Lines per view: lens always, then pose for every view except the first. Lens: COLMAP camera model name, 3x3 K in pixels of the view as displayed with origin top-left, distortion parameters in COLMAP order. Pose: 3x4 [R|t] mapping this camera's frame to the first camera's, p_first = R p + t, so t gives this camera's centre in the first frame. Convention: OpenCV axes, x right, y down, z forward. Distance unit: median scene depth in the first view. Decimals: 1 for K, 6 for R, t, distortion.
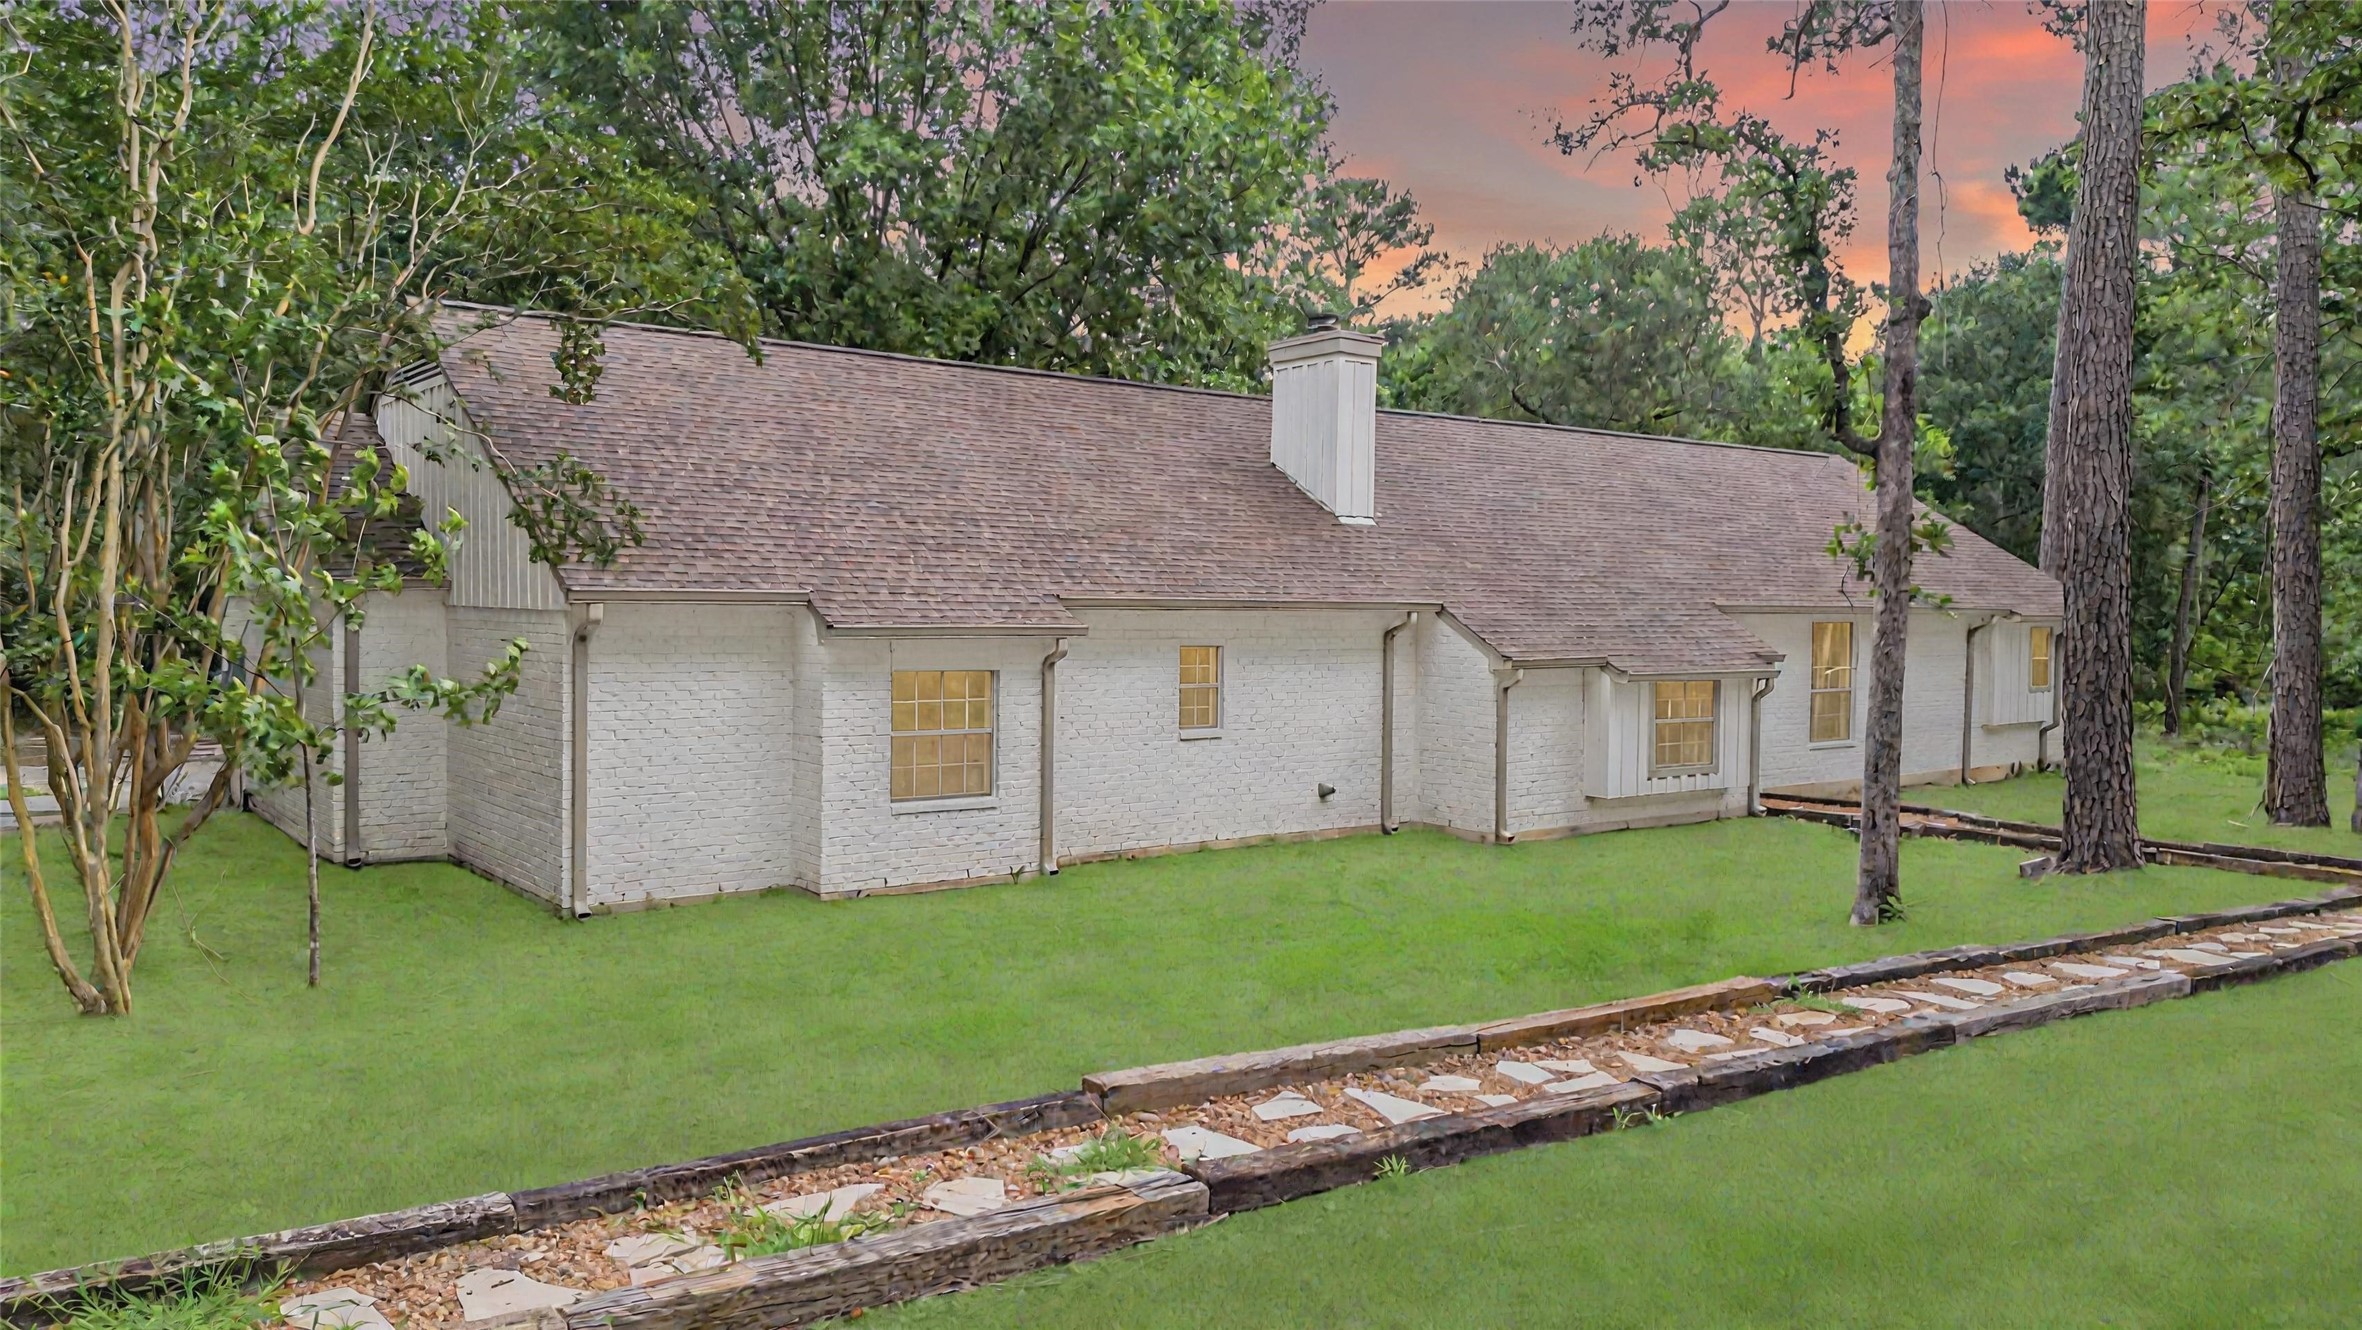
lens RADIAL K [[1685.5, 0, 1181.7], [0, 1685.5, 624.3], [0, 0, 1]] dist [0.010121, 0.001344]
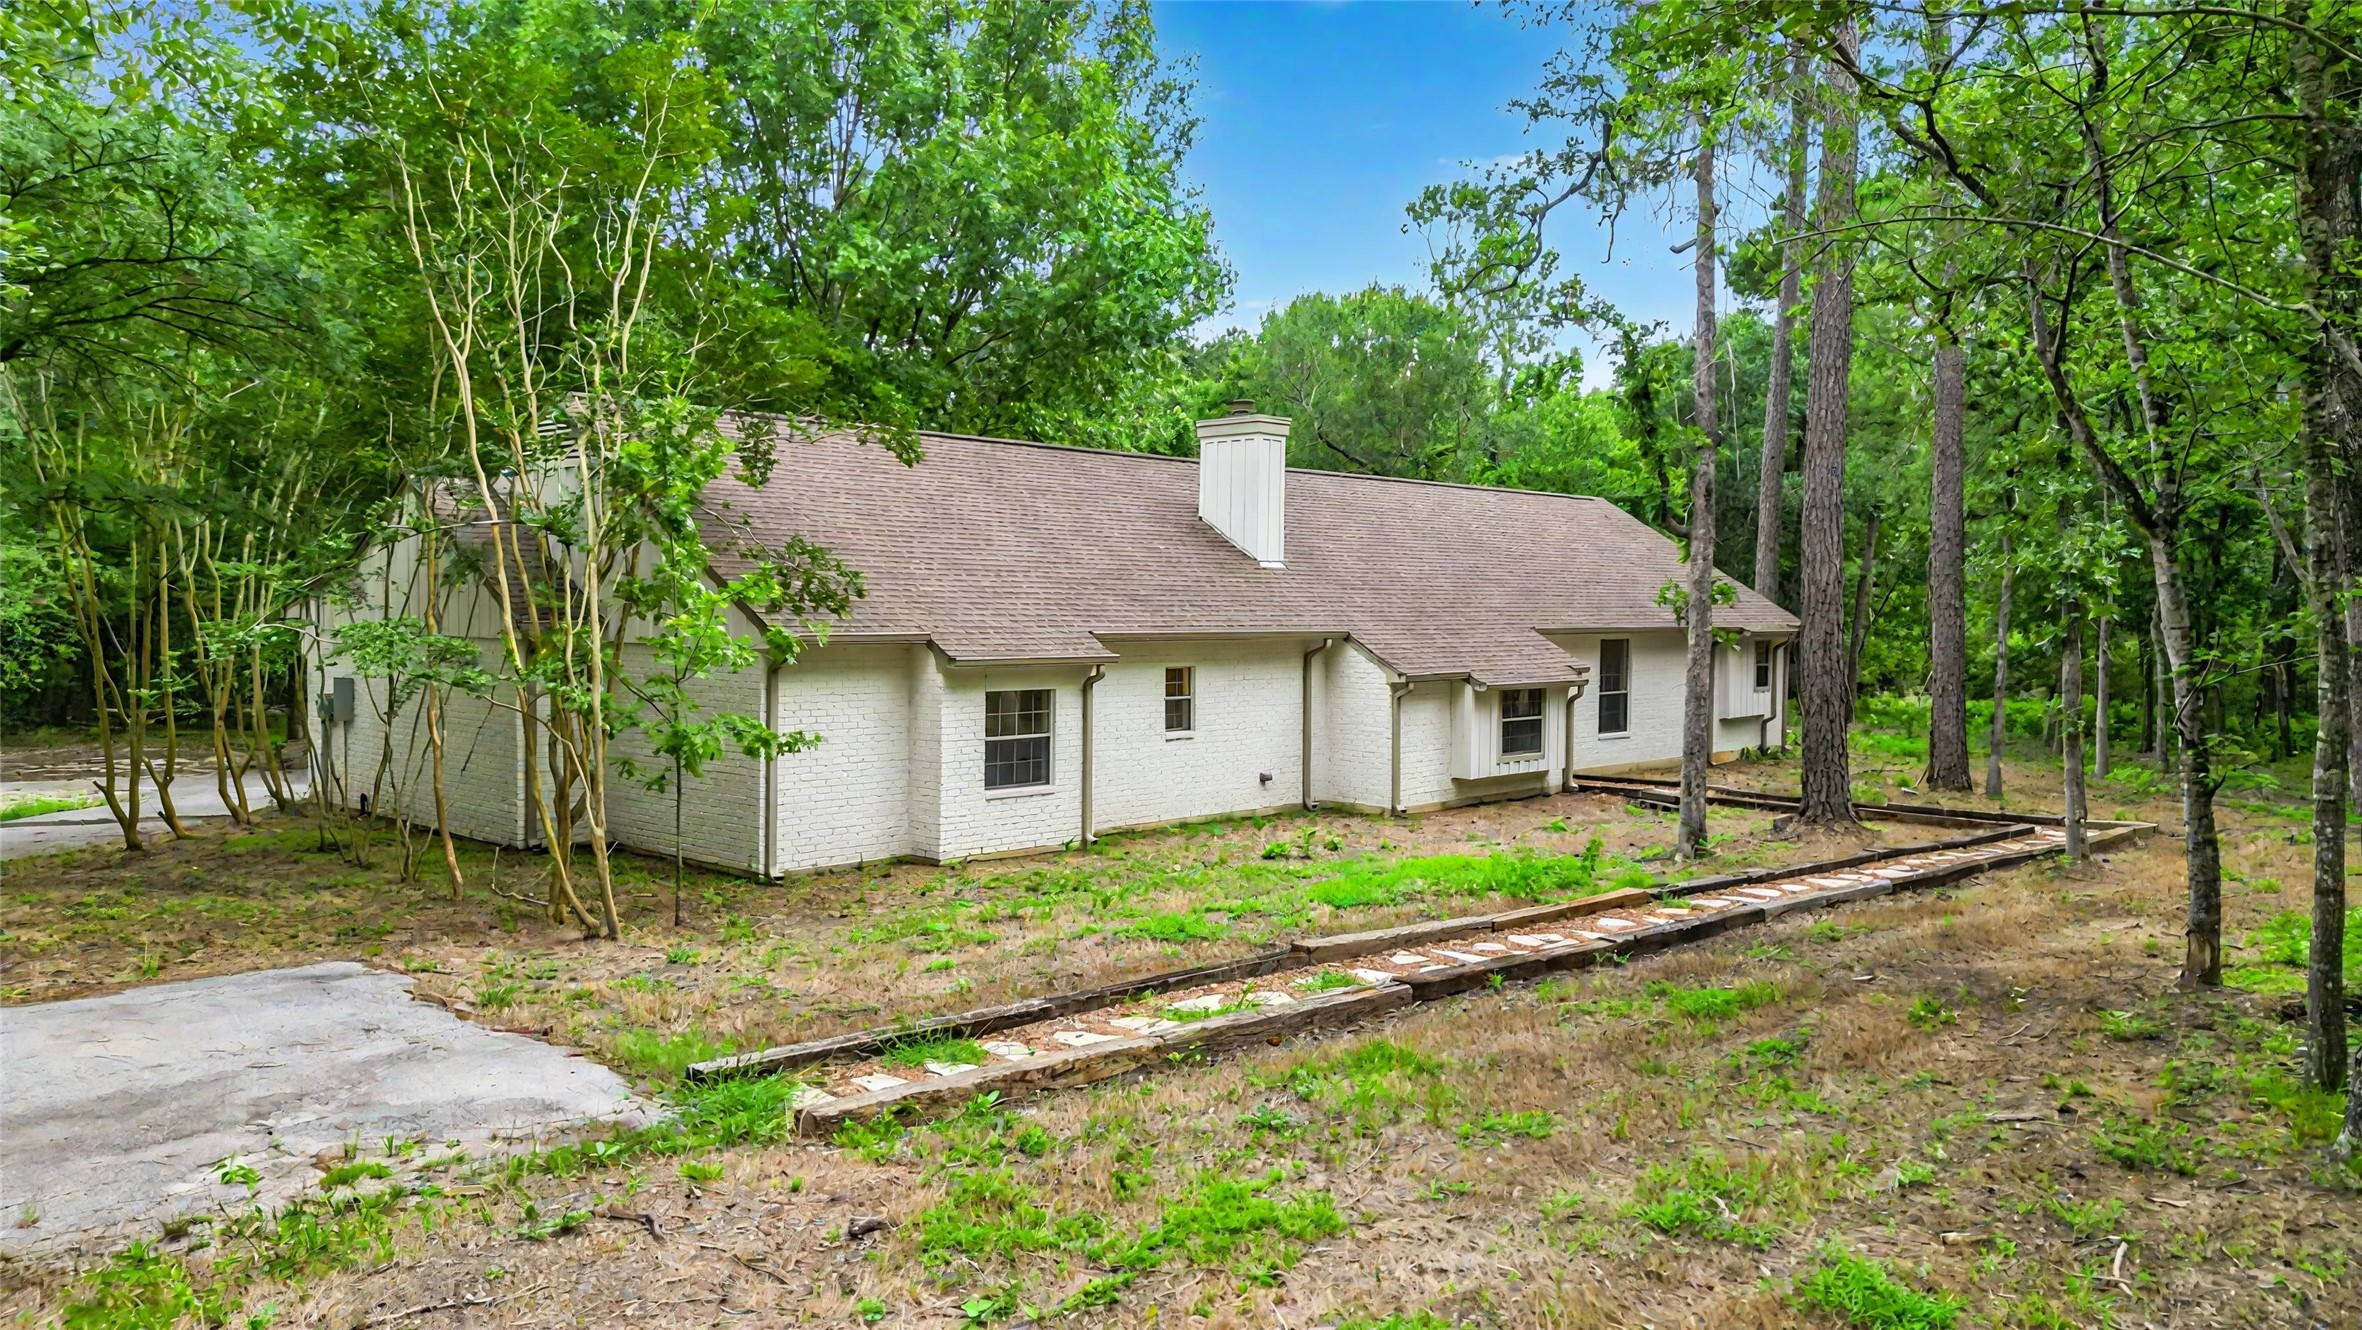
lens RADIAL K [[1685.5, 0, 1181.7], [0, 1685.5, 624.3], [0, 0, 1]] dist [0.010121, 0.001344]
pose [[0.987256, -0.004110, 0.159085, -0.188432], [0.003956, 0.999991, 0.001288, -0.021762], [-0.159089, -0.000643, 0.987264, -0.274550]]
